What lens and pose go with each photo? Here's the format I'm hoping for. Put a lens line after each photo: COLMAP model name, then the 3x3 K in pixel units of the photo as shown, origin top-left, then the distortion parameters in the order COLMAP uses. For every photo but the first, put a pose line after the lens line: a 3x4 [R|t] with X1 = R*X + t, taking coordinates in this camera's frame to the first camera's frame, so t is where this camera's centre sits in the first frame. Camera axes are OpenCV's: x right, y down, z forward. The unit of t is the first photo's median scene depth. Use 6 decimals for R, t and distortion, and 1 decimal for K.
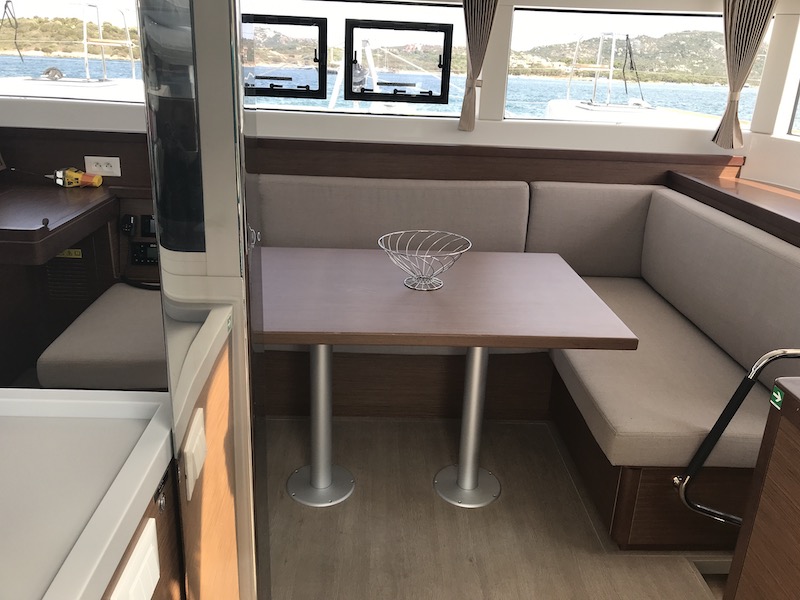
lens RADIAL K [[663.4, 0, 399.1], [0, 663.4, 283.9], [0, 0, 1]] dist [0.032941, -0.002777]
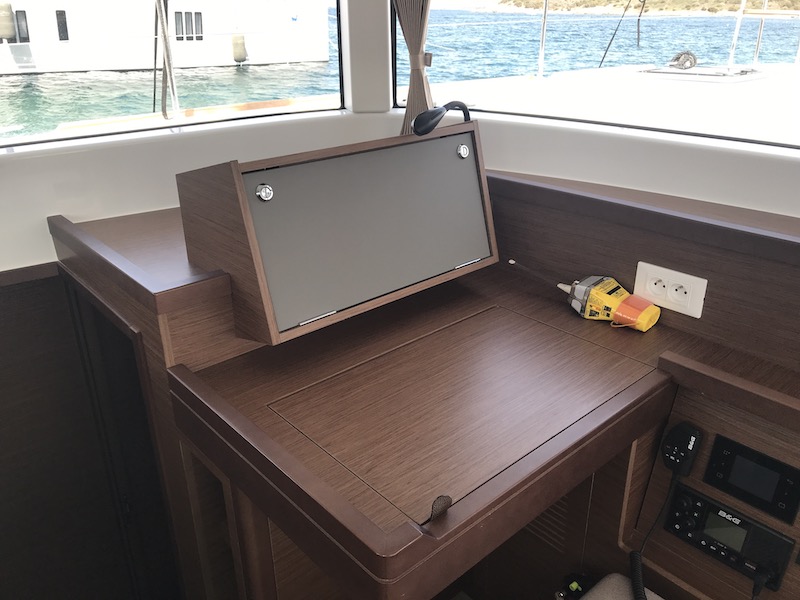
lens RADIAL K [[663.4, 0, 399.1], [0, 663.4, 283.9], [0, 0, 1]] dist [0.032941, -0.002777]
pose [[0.641473, 0.256440, -0.723015, -0.234728], [-0.215790, 0.964737, 0.150721, -0.213912], [0.736171, 0.059336, 0.674190, 0.562312]]
